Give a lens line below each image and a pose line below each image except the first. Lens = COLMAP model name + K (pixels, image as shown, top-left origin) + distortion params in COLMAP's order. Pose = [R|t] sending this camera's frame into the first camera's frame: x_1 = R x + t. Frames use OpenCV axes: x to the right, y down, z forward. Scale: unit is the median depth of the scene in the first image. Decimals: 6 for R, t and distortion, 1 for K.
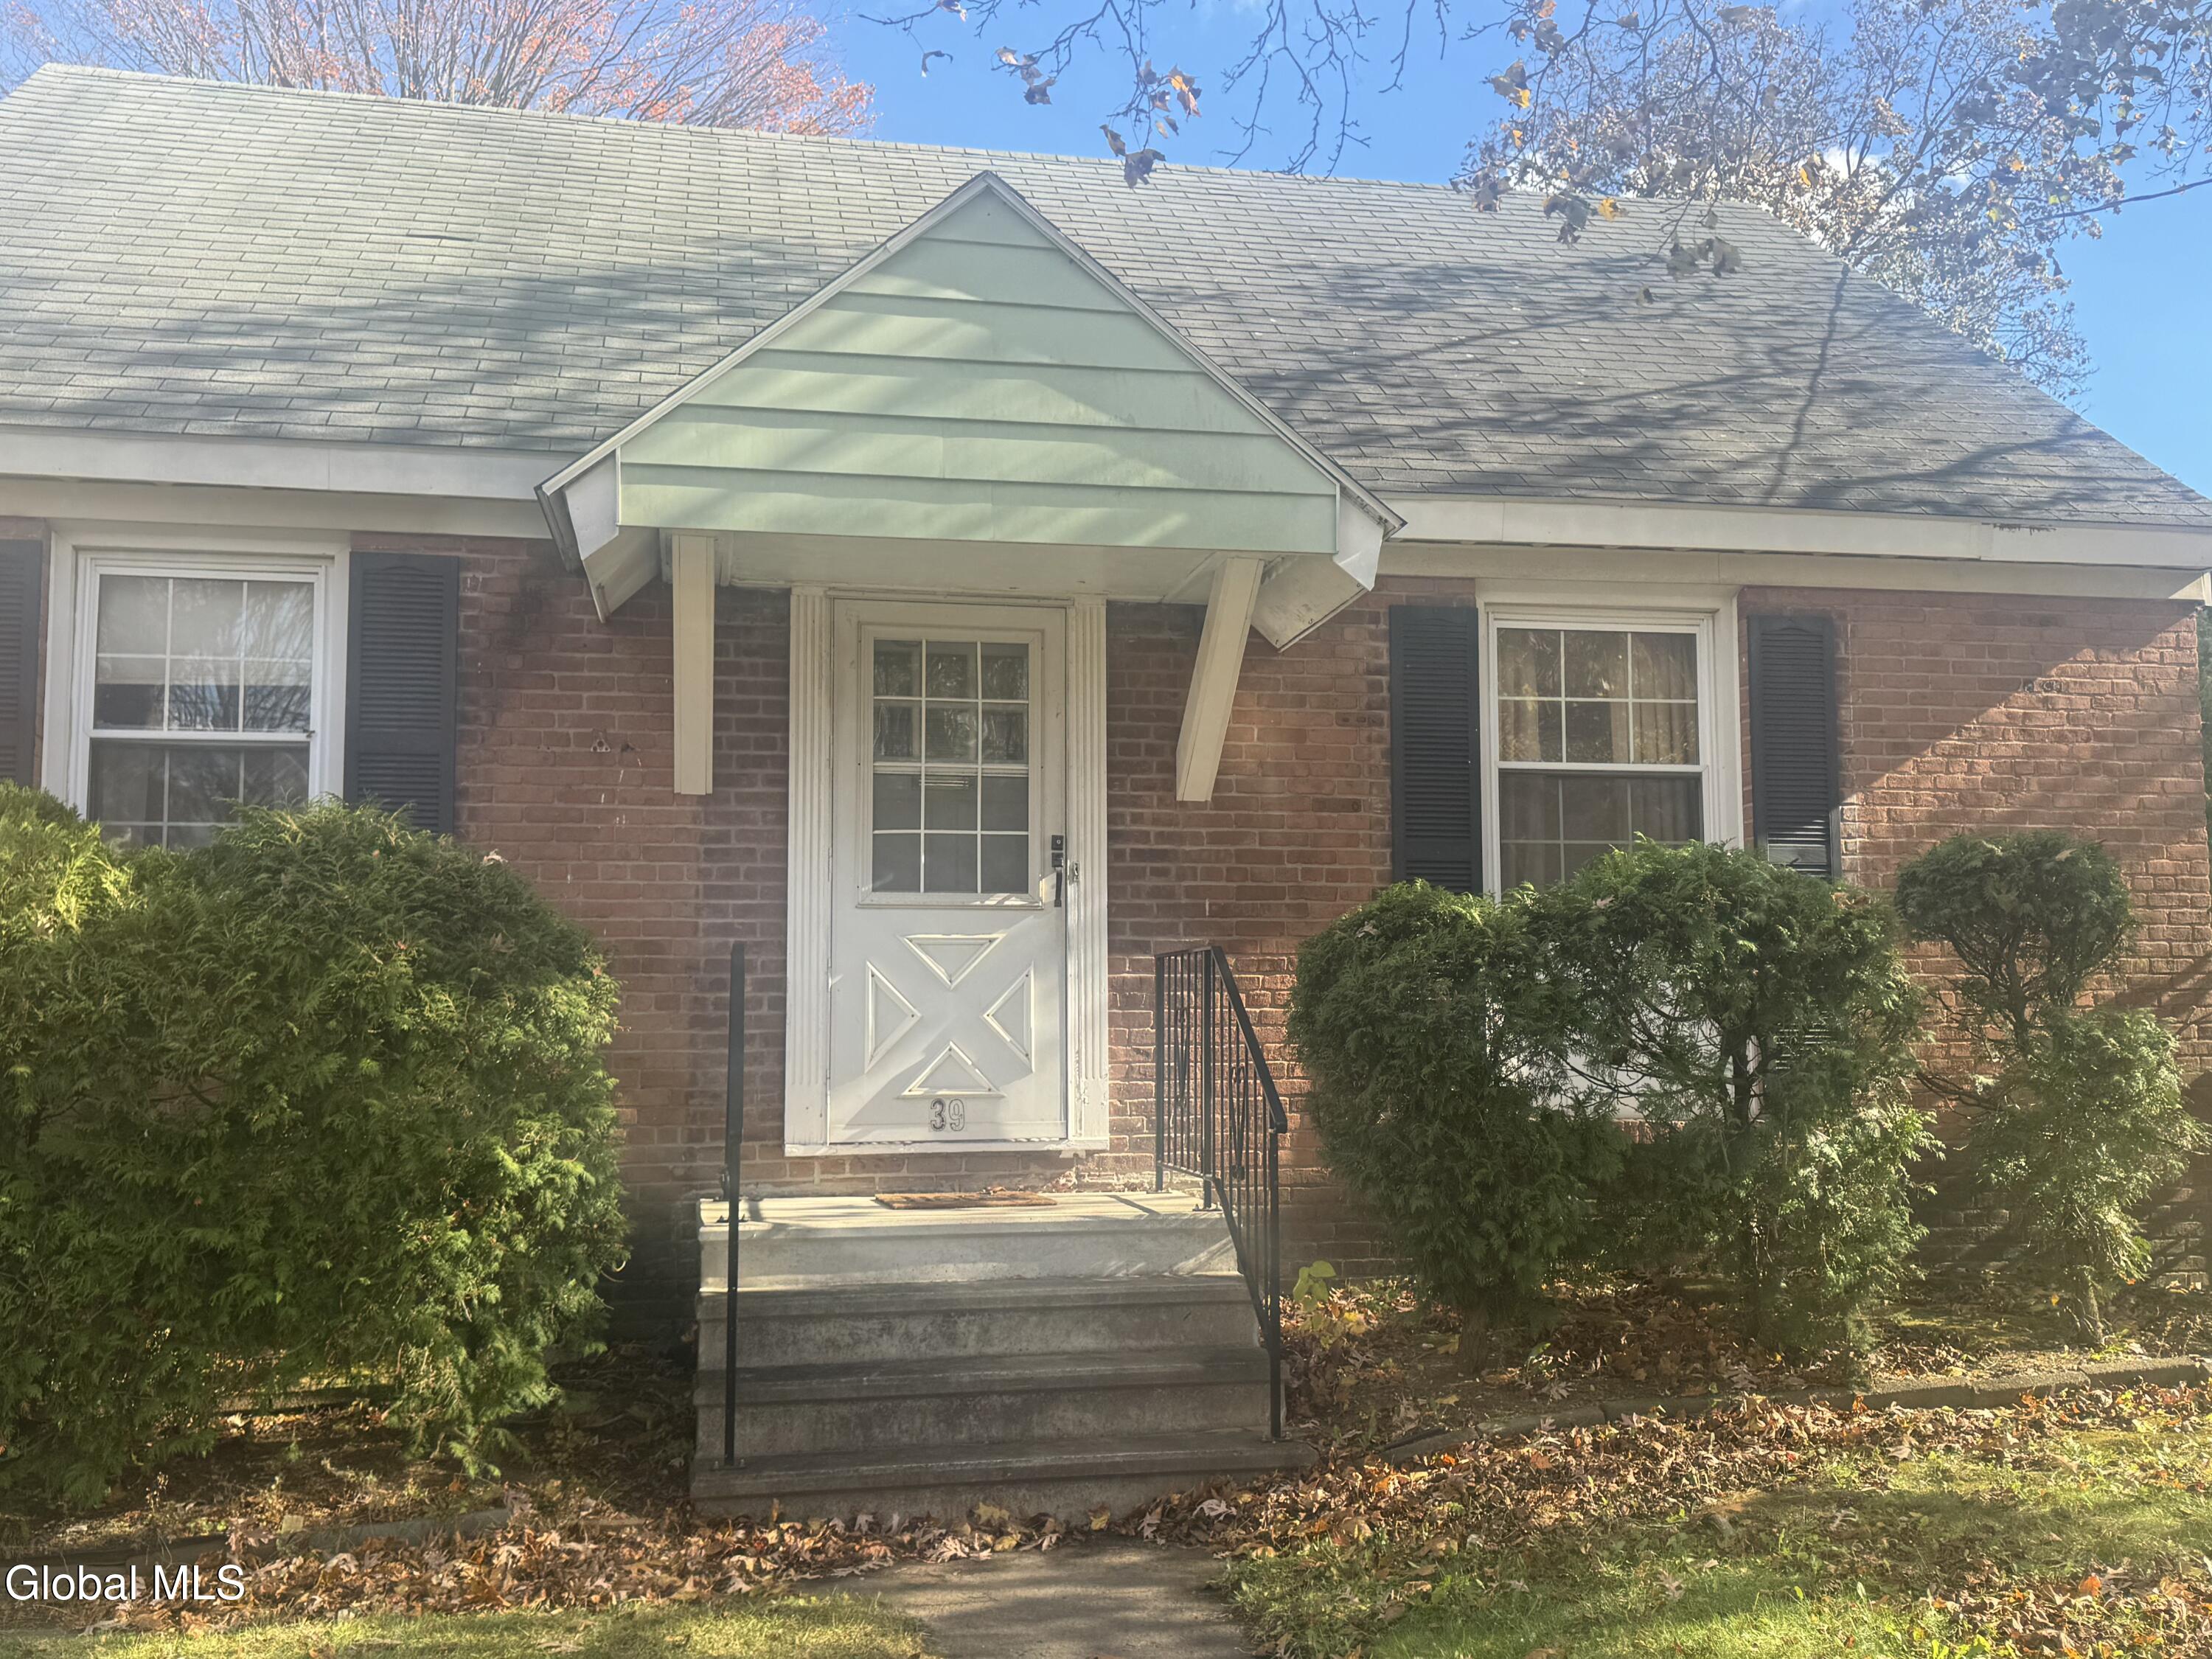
lens RADIAL K [[2023.1, 0, 1106.8], [0, 2023.1, 855.1], [0, 0, 1]] dist [0.155643, -0.314761]
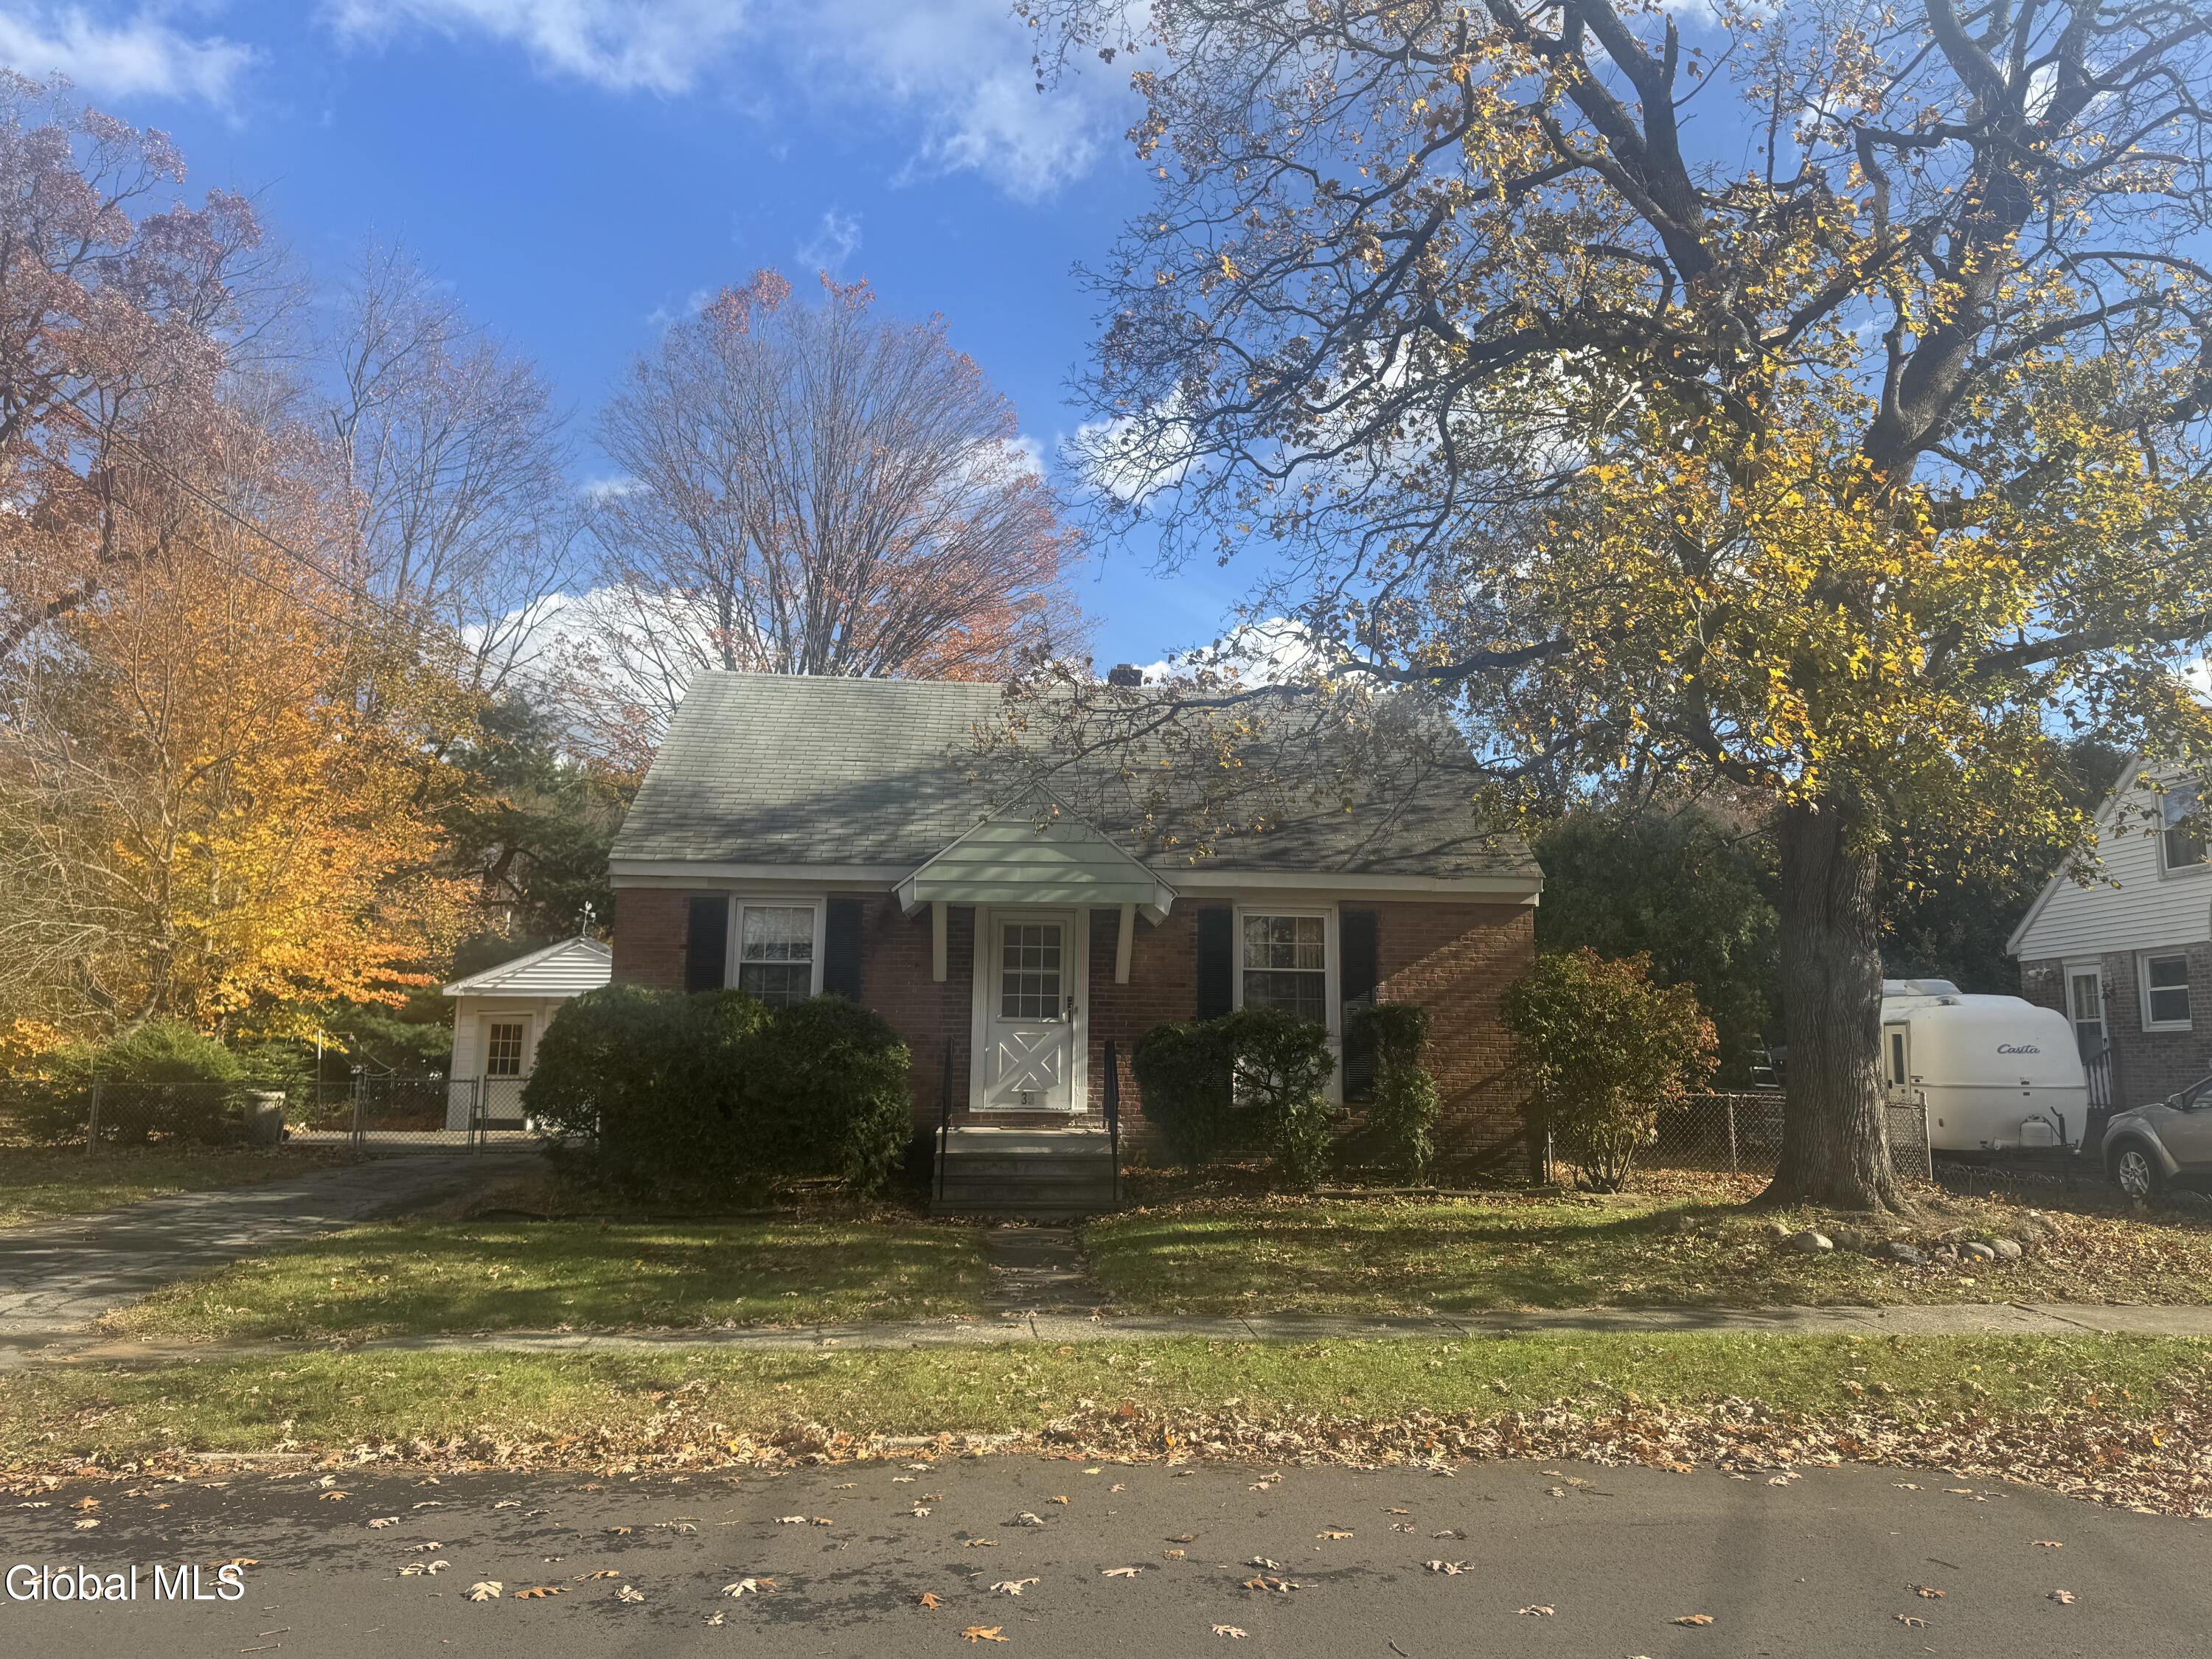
lens RADIAL K [[1533.3, 0, 1106.0], [0, 1533.3, 829.5], [0, 0, 1]] dist [0.100770, -0.001265]
pose [[0.992272, -0.003671, -0.124030, 0.286046], [-0.005877, 0.997050, -0.076534, -0.077373], [0.123945, 0.076671, 0.989323, -1.077212]]
